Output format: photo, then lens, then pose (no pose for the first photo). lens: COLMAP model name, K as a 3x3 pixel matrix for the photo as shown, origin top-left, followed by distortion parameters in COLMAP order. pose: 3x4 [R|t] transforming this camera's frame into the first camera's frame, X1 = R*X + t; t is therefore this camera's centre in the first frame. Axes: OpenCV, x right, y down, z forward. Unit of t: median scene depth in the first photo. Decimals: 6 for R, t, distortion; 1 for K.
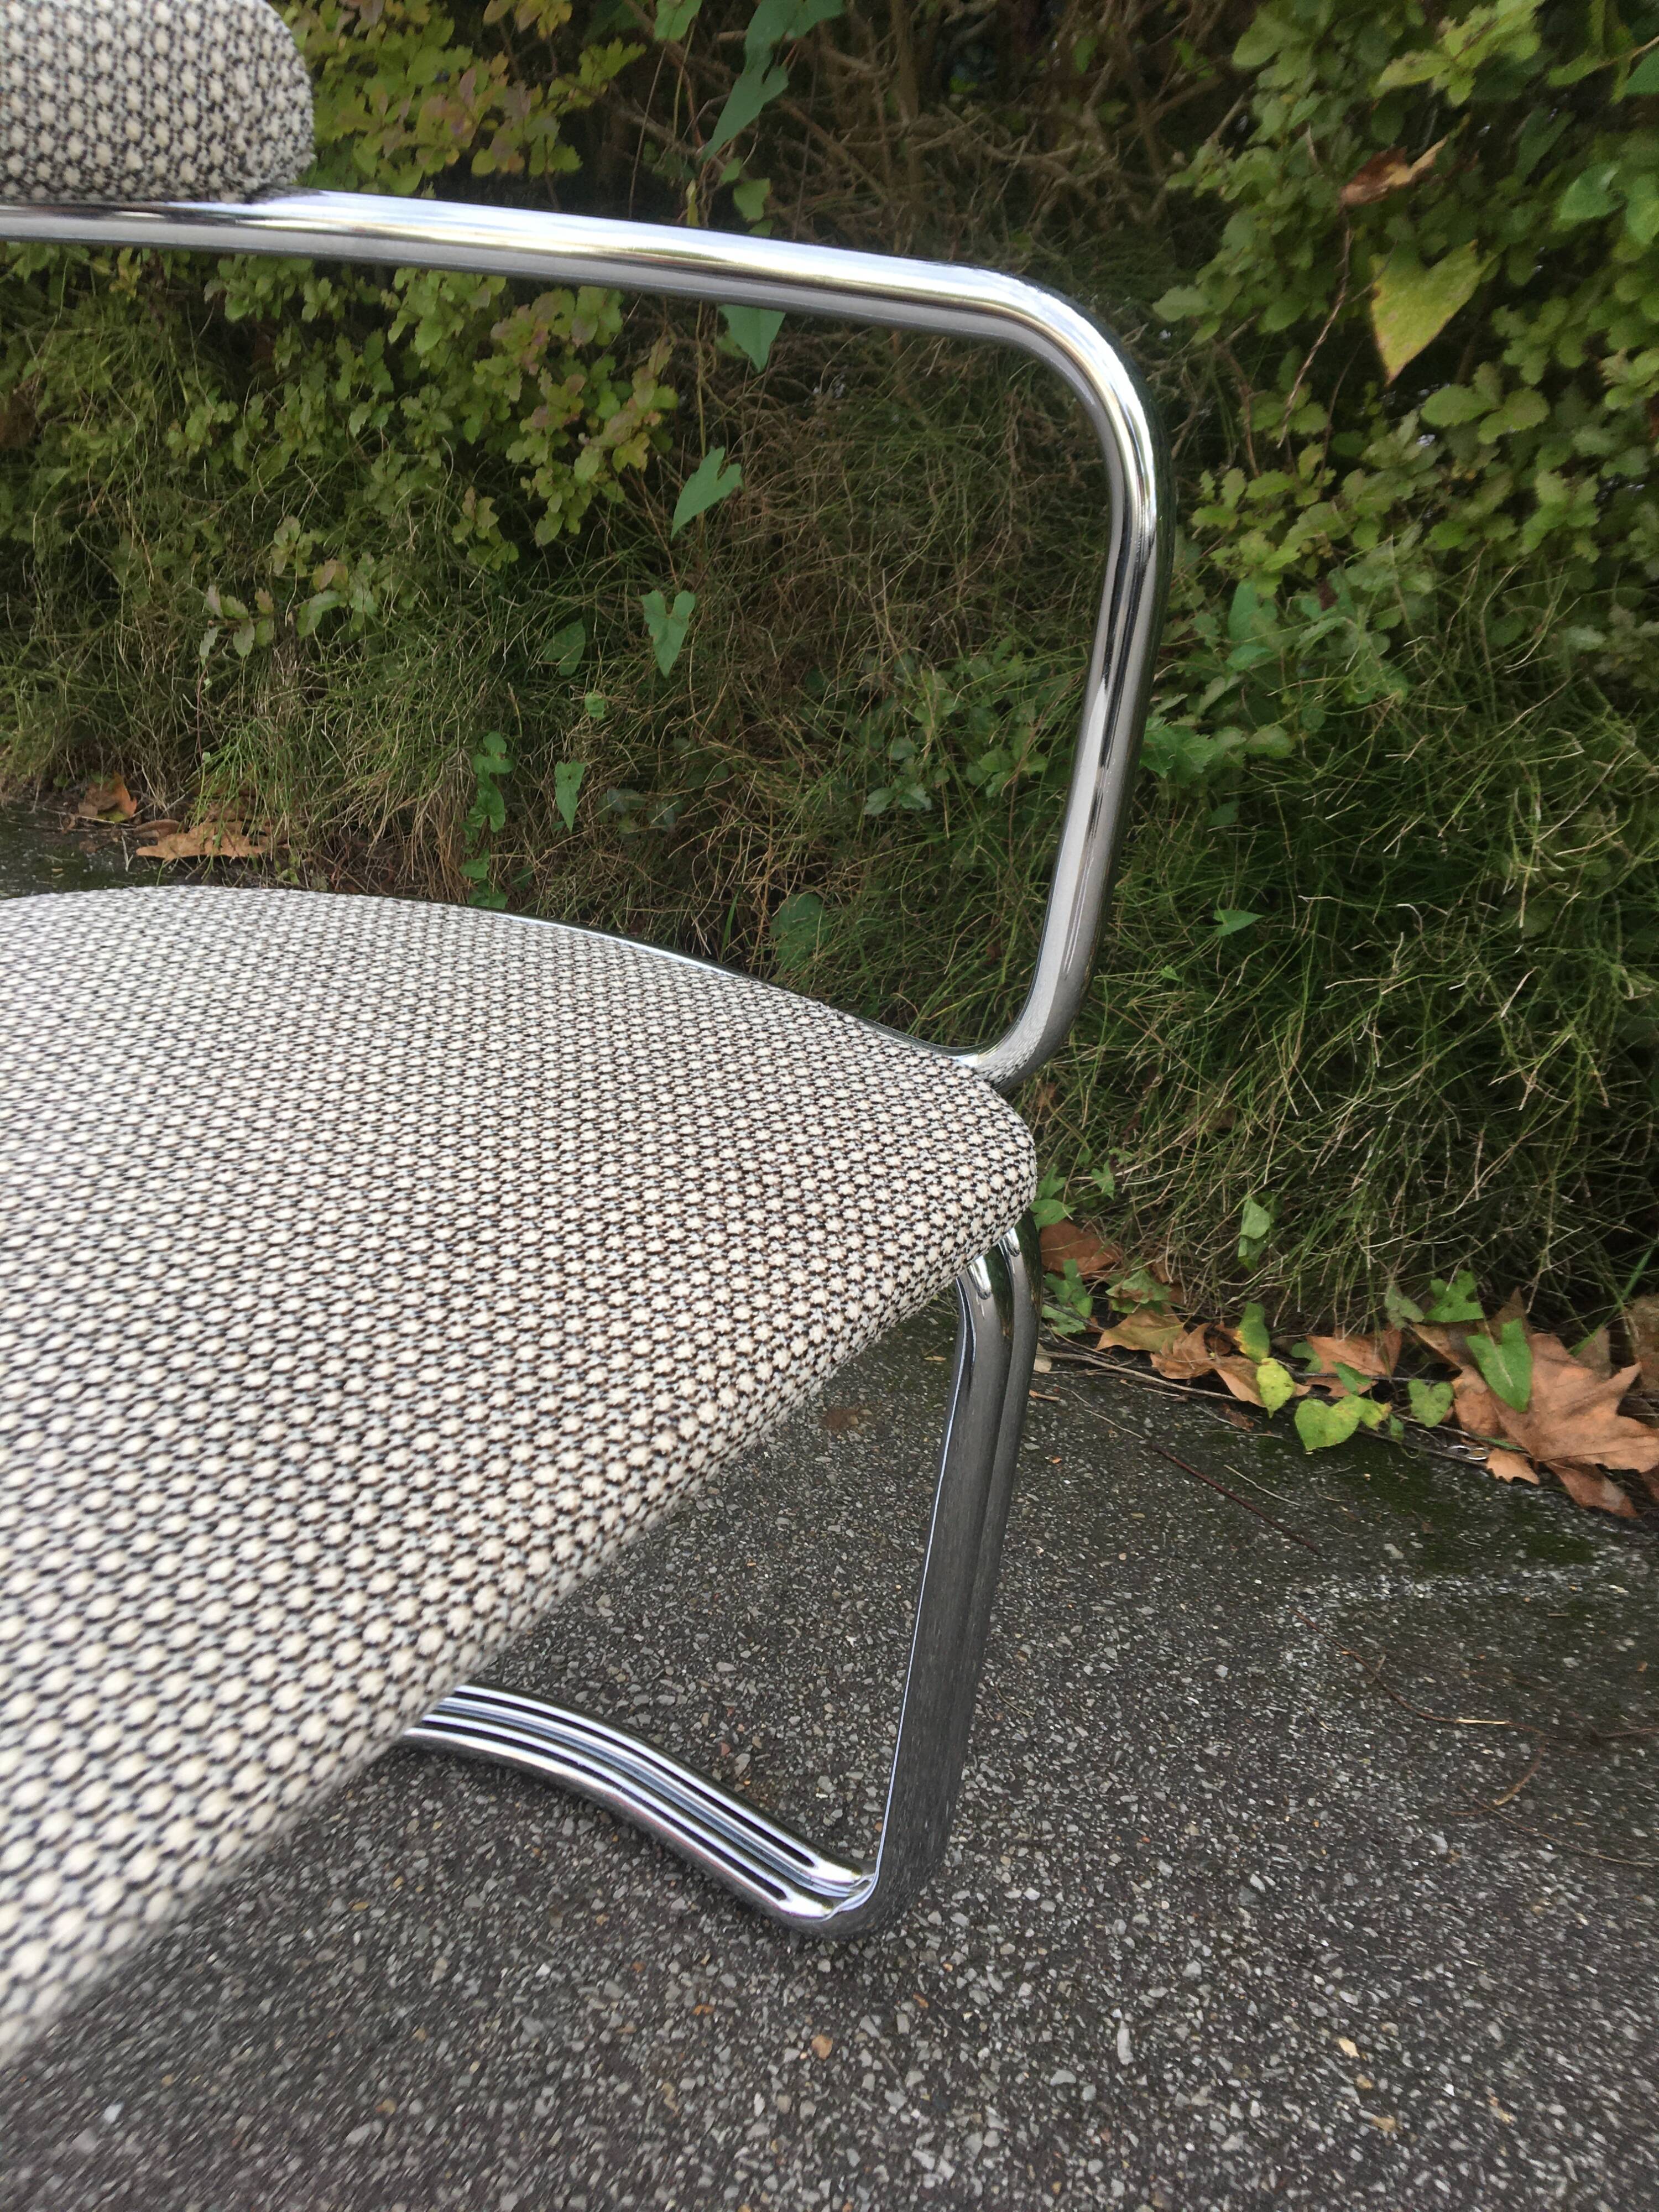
lens RADIAL K [[1869.5, 0, 825.4], [0, 1869.5, 1106.8], [0, 0, 1]] dist [0.084810, -0.115770]
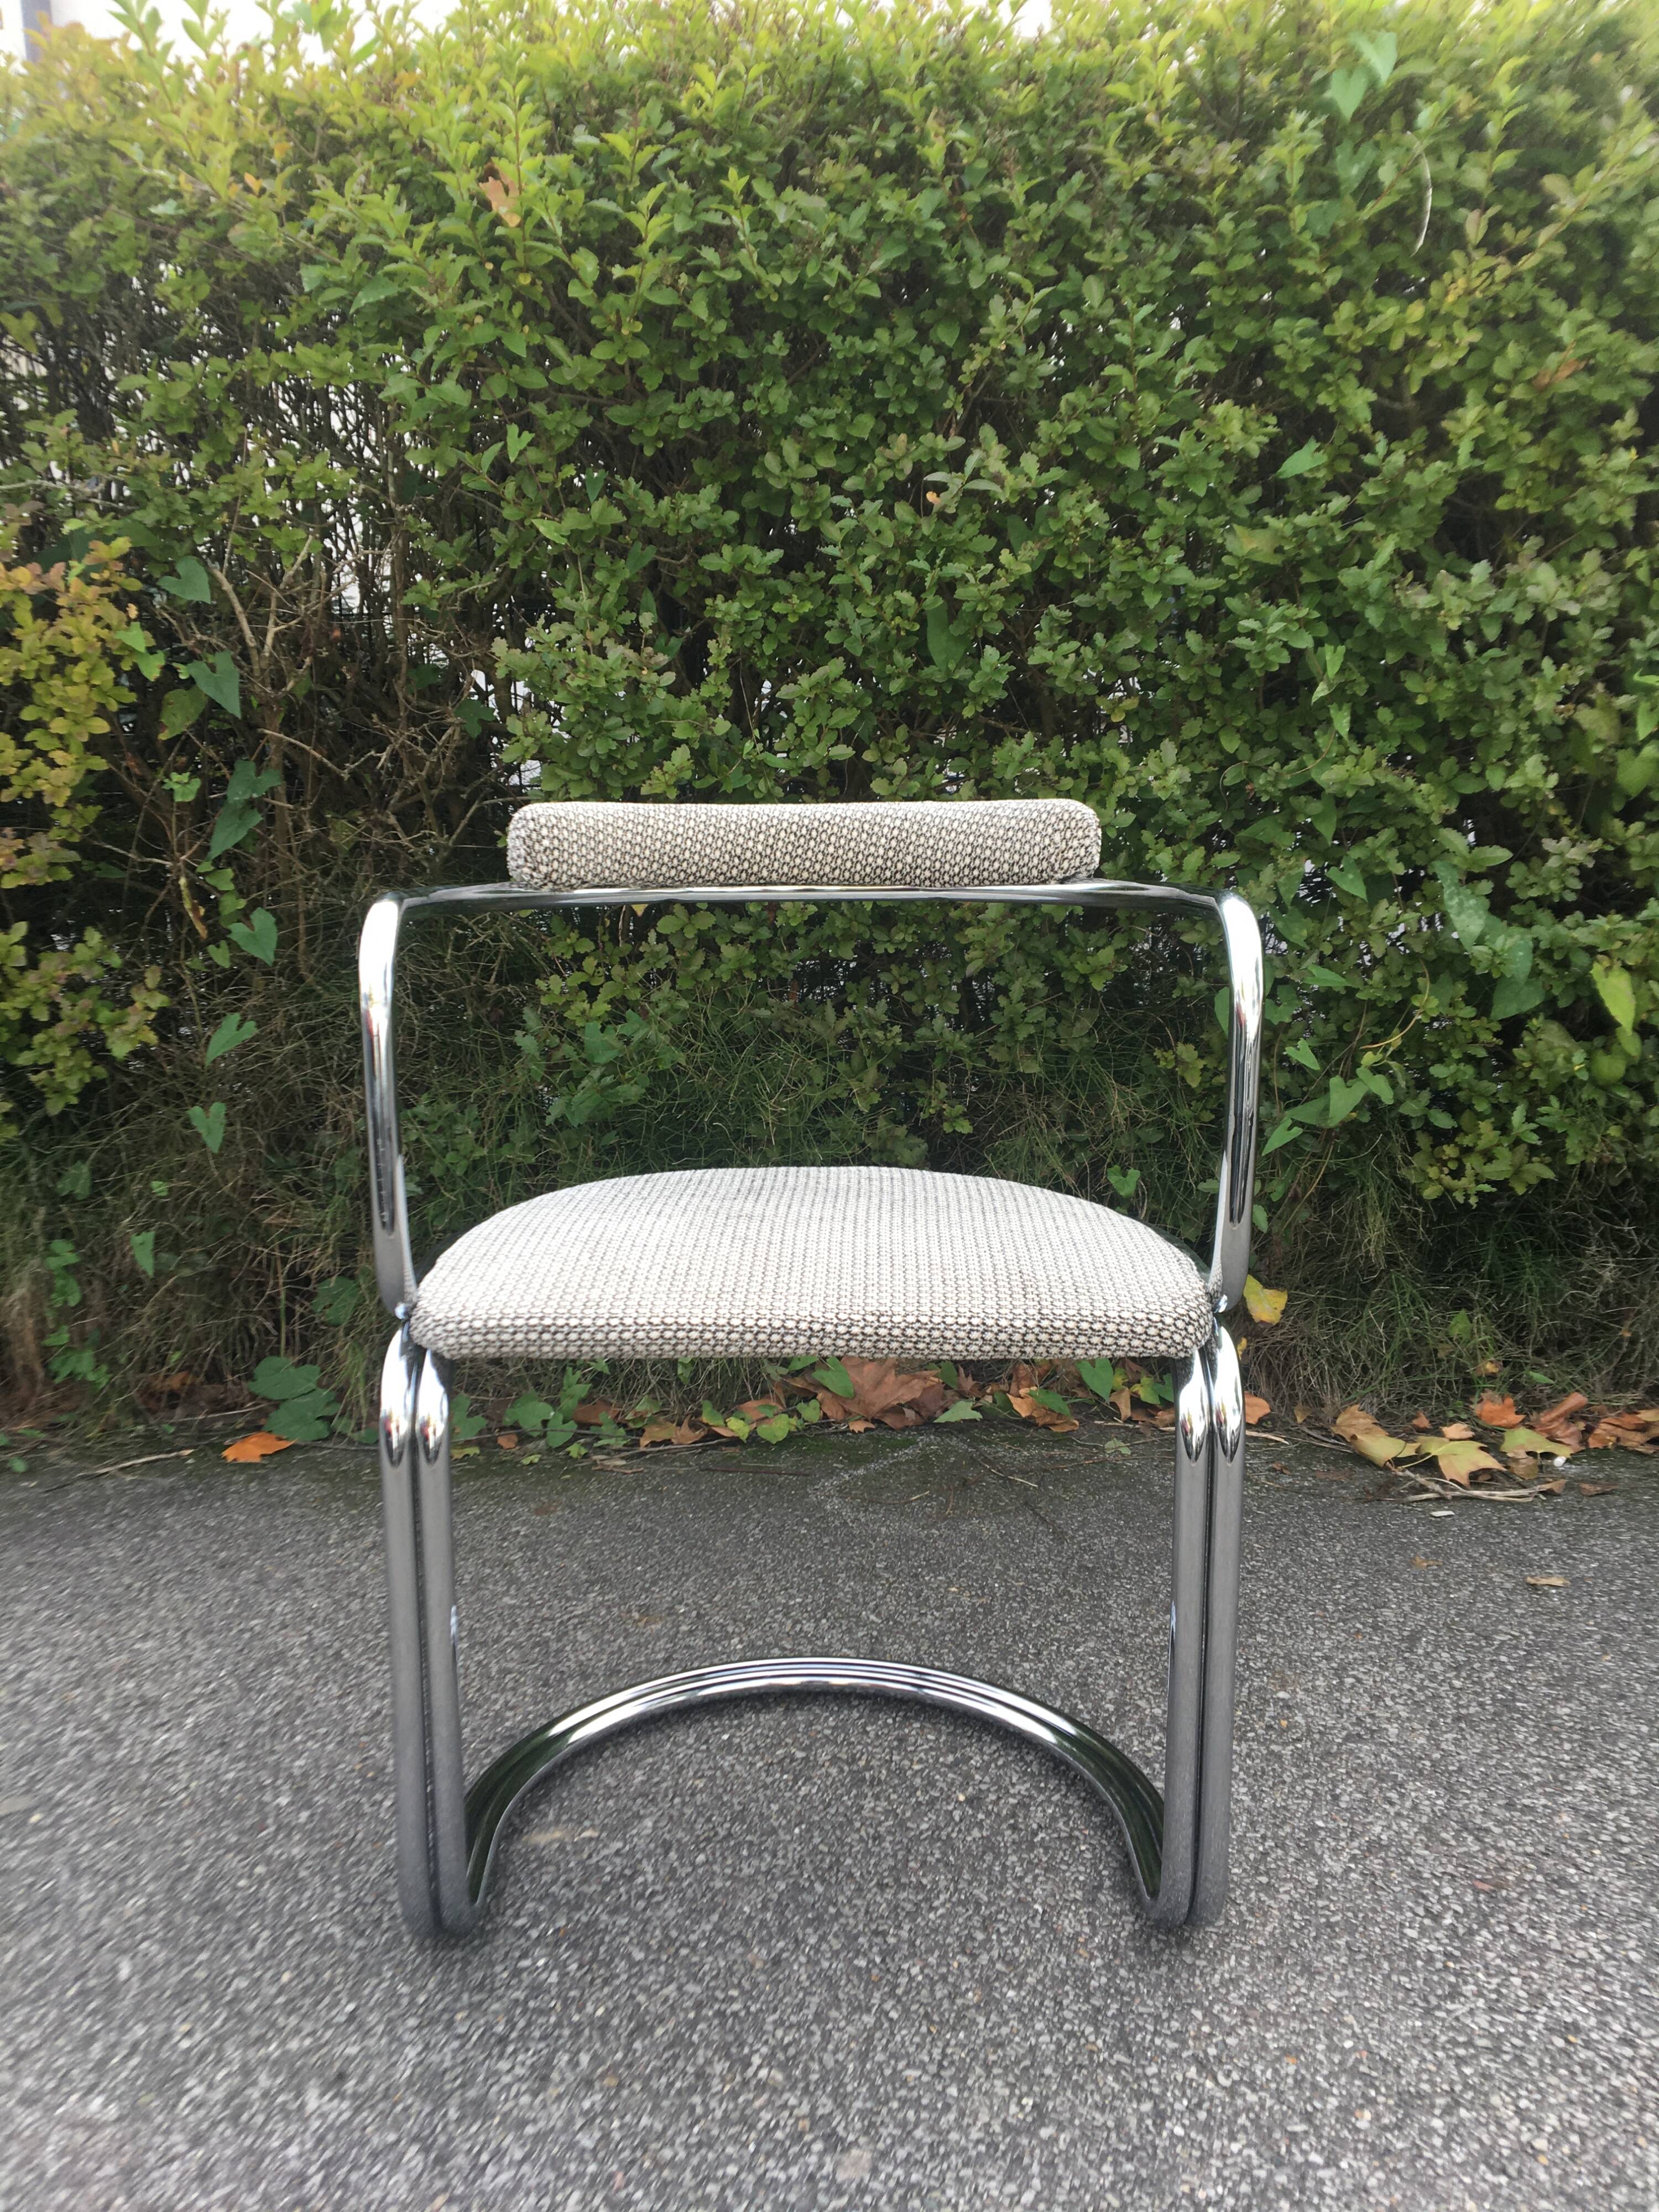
lens RADIAL K [[1869.5, 0, 824.3], [0, 1869.5, 1095.0], [0, 0, 1]] dist [0.084810, -0.115770]
pose [[0.795091, -0.183523, 0.578056, -0.978948], [0.354754, 0.913789, -0.197835, 0.349094], [-0.491914, 0.362365, 0.791652, -0.835371]]
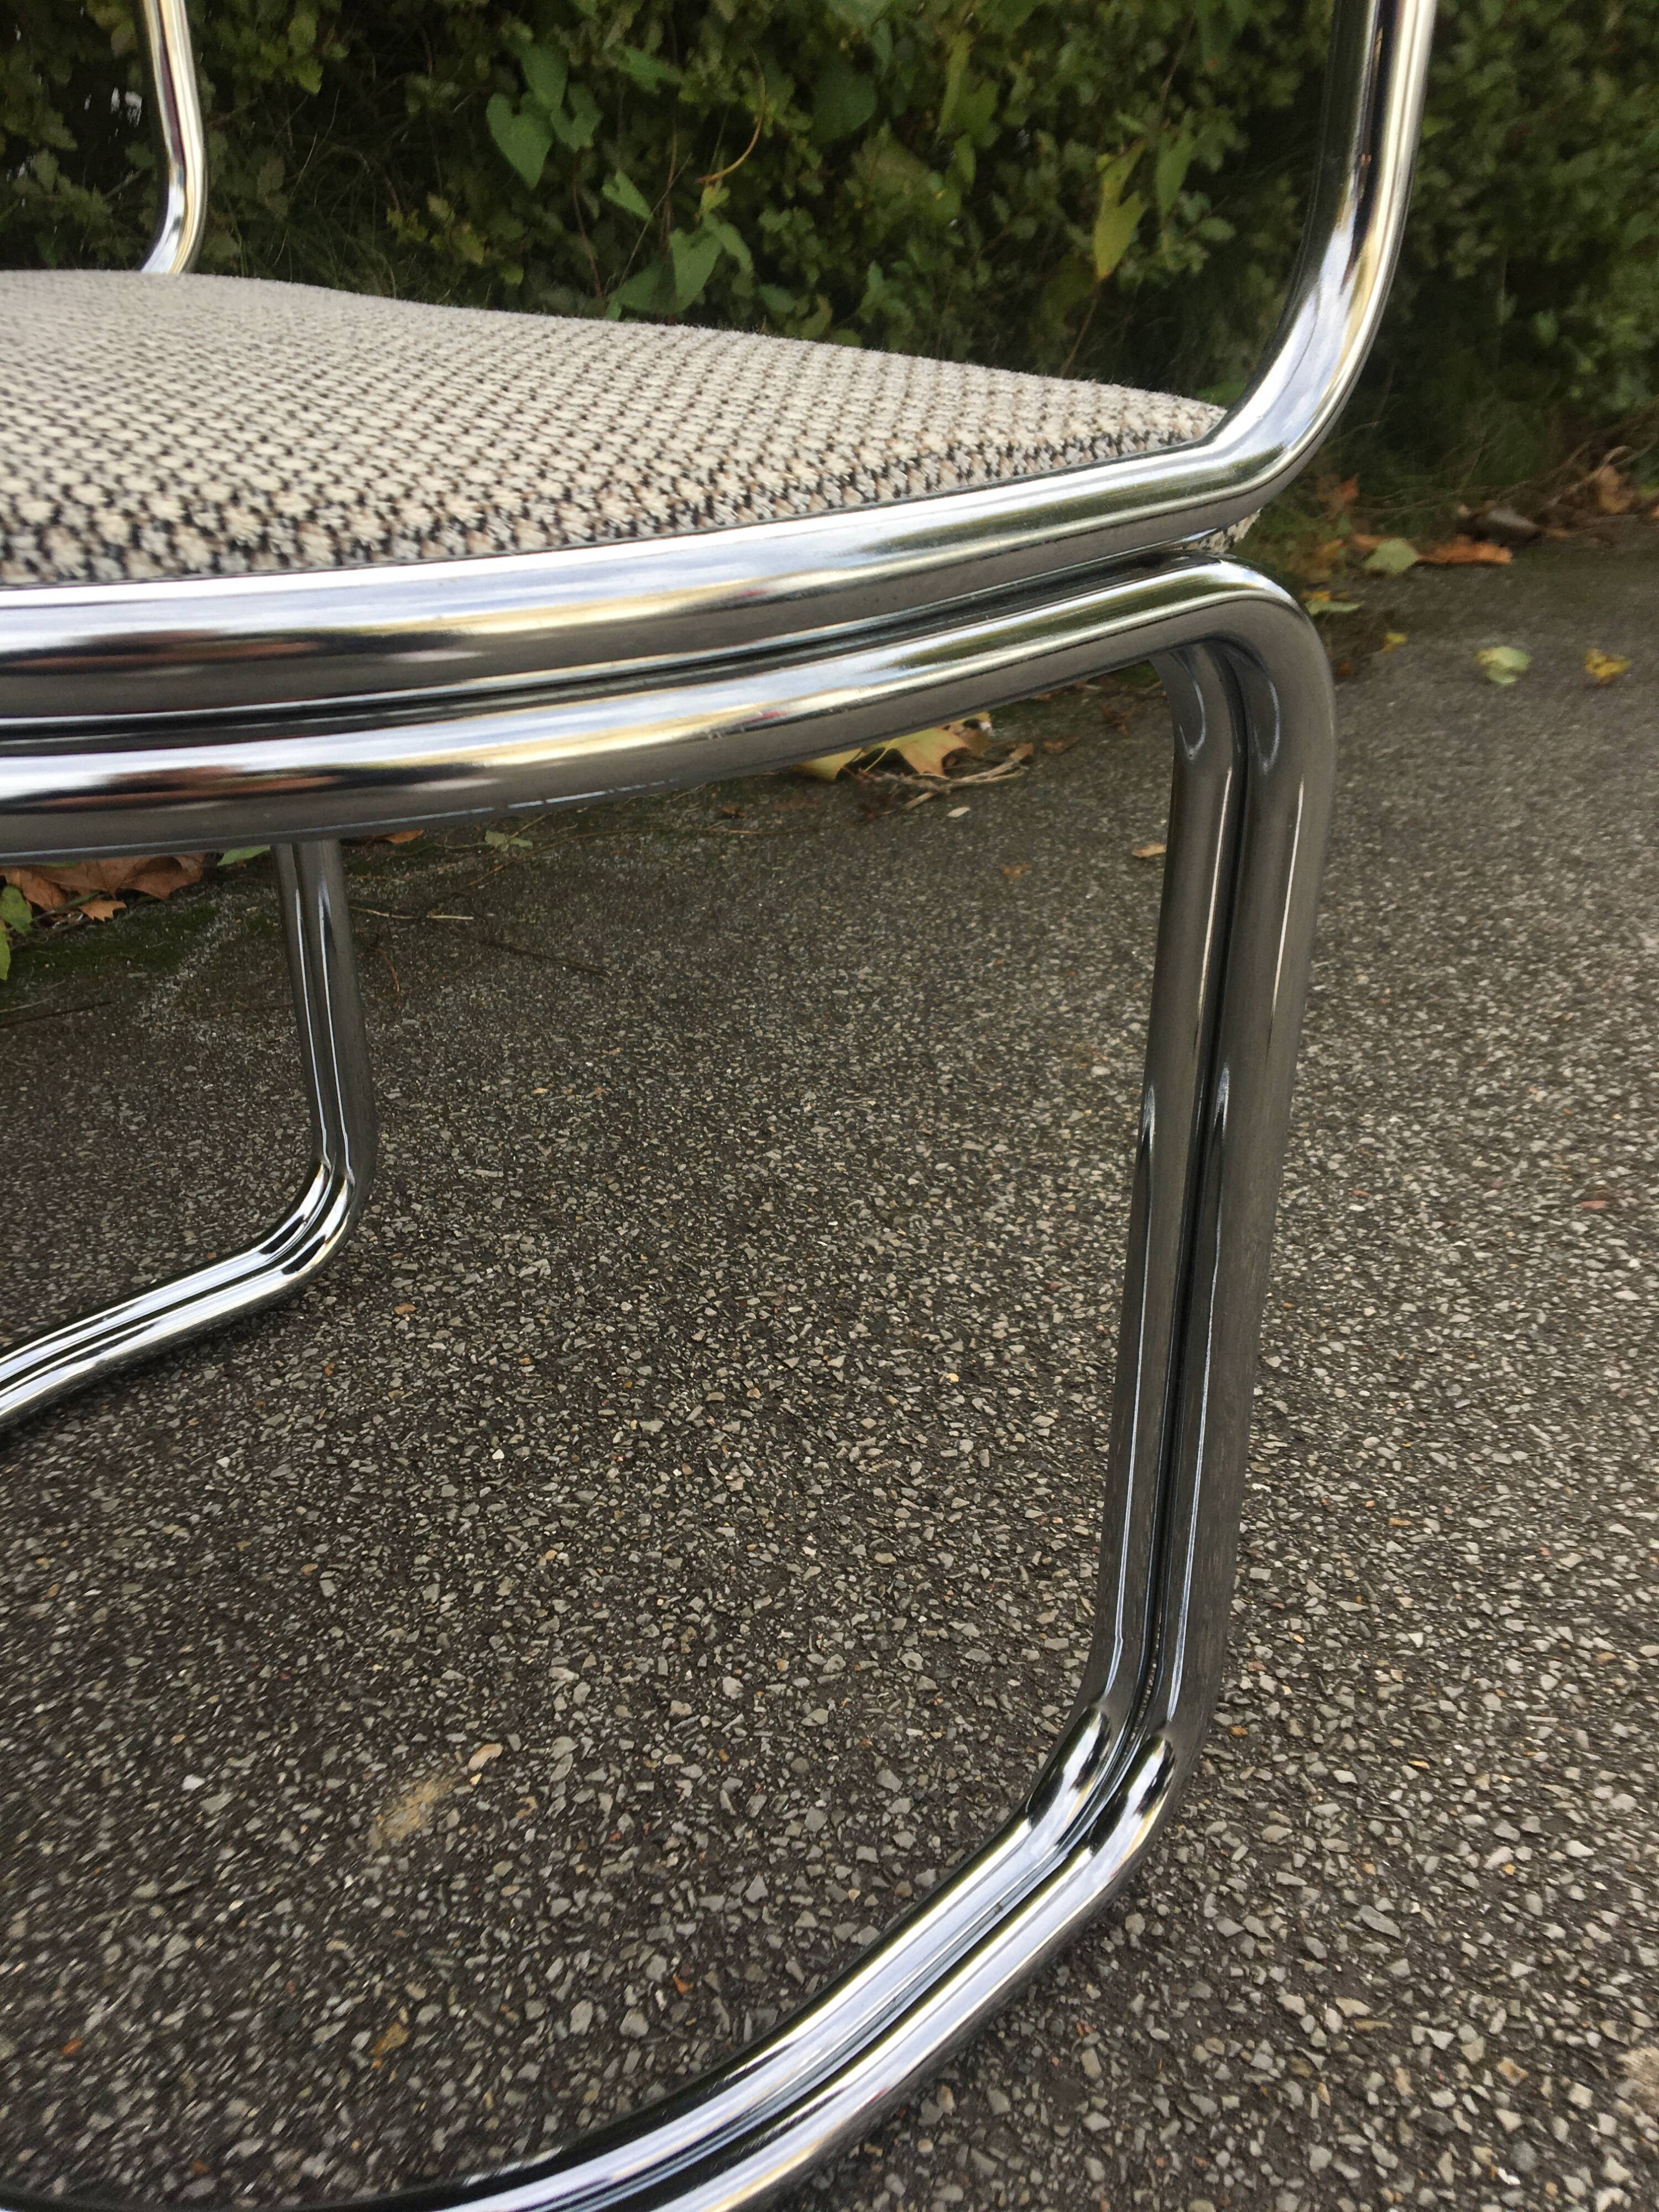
lens RADIAL K [[1869.5, 0, 826.2], [0, 1869.5, 1103.0], [0, 0, 1]] dist [0.084810, -0.115770]
pose [[0.202746, -0.529841, 0.823506, -0.781150], [0.503916, 0.777526, 0.376194, 0.102537], [-0.839620, 0.338706, 0.424636, 0.263875]]
